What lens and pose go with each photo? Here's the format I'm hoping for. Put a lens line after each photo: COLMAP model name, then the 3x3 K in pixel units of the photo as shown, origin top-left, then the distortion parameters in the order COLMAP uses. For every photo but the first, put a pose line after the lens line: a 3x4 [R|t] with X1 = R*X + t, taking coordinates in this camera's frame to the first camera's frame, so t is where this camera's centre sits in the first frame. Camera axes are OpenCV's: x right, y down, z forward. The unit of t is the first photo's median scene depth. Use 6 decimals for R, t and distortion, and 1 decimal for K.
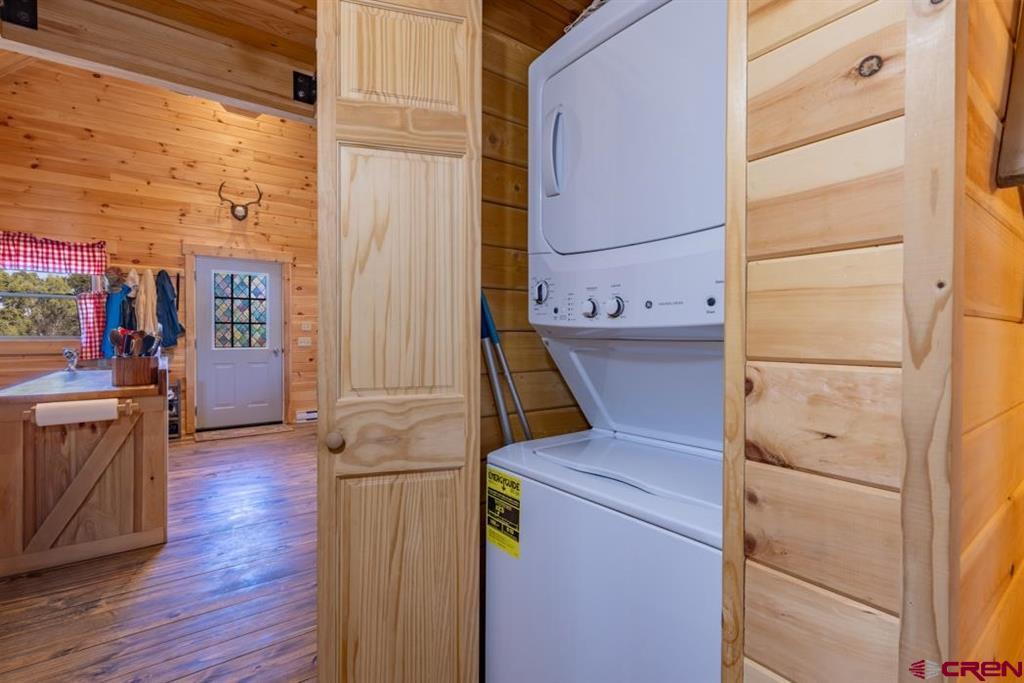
lens RADIAL K [[460.5, 0, 518.9], [0, 460.5, 336.4], [0, 0, 1]] dist [0.004782, -0.001614]
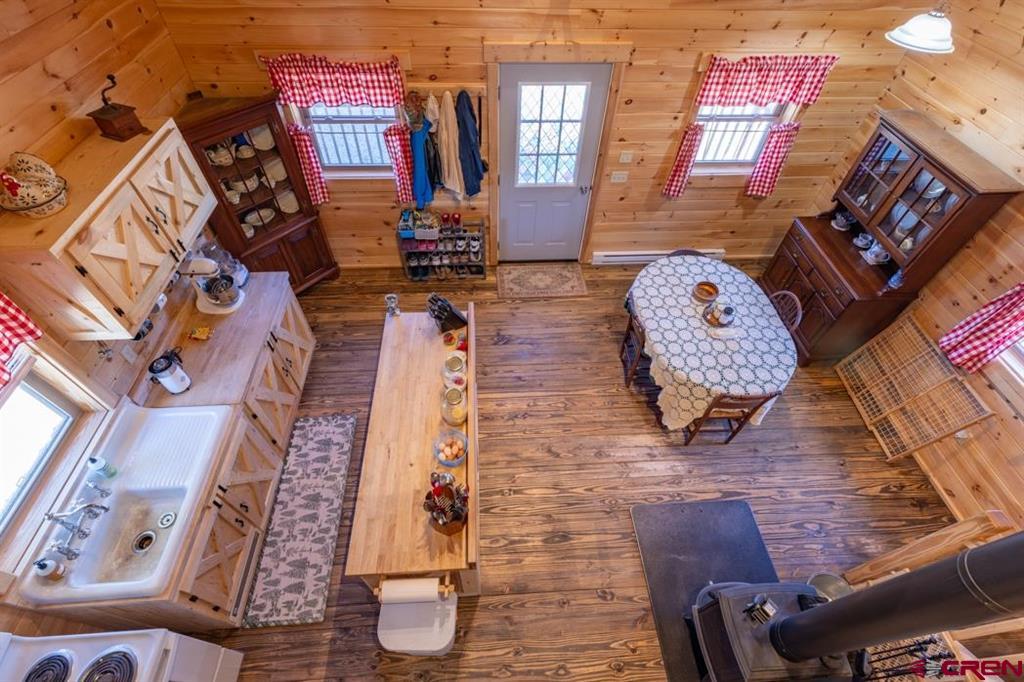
lens RADIAL K [[460.5, 0, 512.3], [0, 460.5, 341.7], [0, 0, 1]] dist [0.004782, -0.001614]
pose [[0.830514, 0.442565, -0.338204, -0.286089], [-0.030275, 0.642162, 0.765971, -0.449767], [0.556174, -0.625911, 0.546723, 0.399337]]
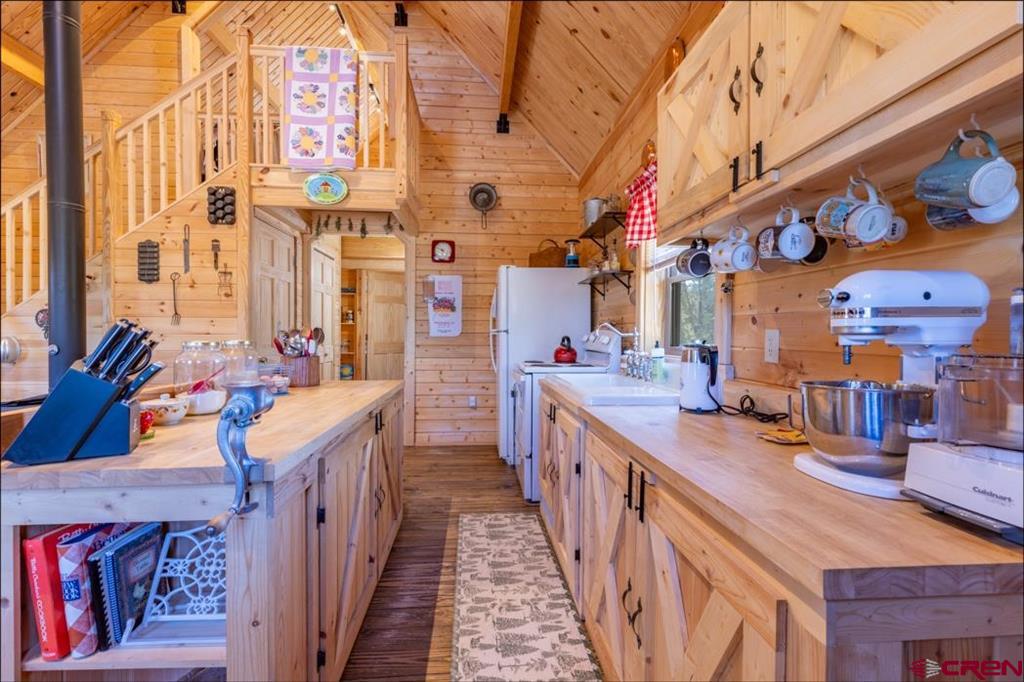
lens RADIAL K [[460.5, 0, 506.3], [0, 460.5, 340.2], [0, 0, 1]] dist [0.004782, -0.001614]
pose [[-0.833817, -0.006249, 0.552006, -0.882184], [-0.000768, 0.999948, 0.010161, -0.001194], [-0.552041, 0.008049, -0.833778, 0.805614]]
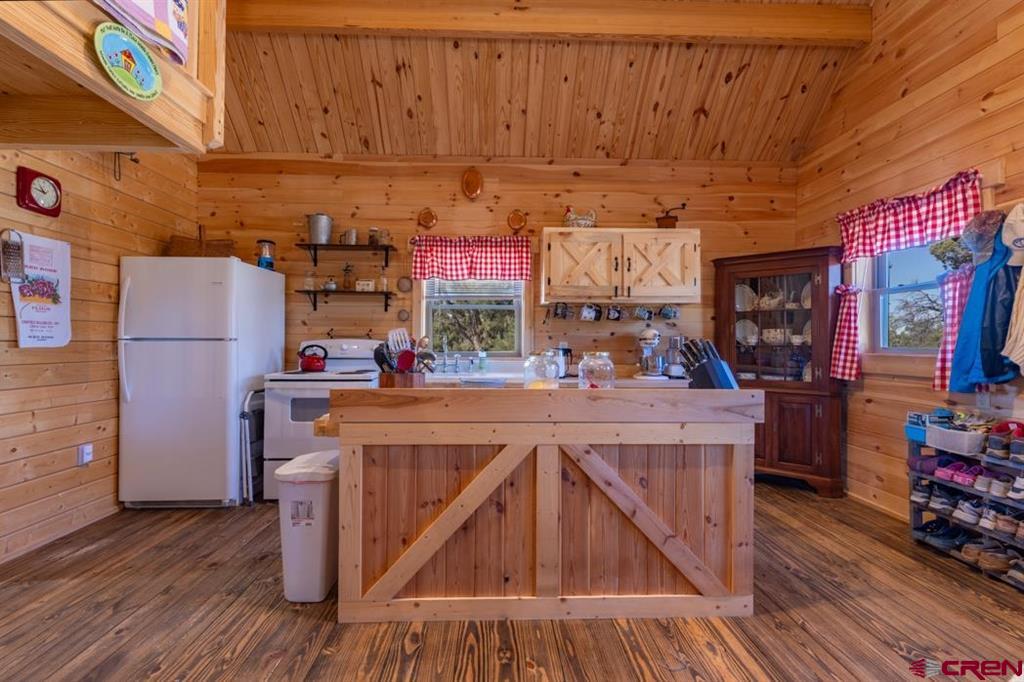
lens RADIAL K [[460.5, 0, 510.2], [0, 460.5, 340.2], [0, 0, 1]] dist [0.004782, -0.001614]
pose [[-0.580460, -0.000316, -0.814289, -0.155662], [-0.002403, 0.999996, 0.001325, -0.009185], [0.814285, 0.002725, -0.580458, 0.823960]]
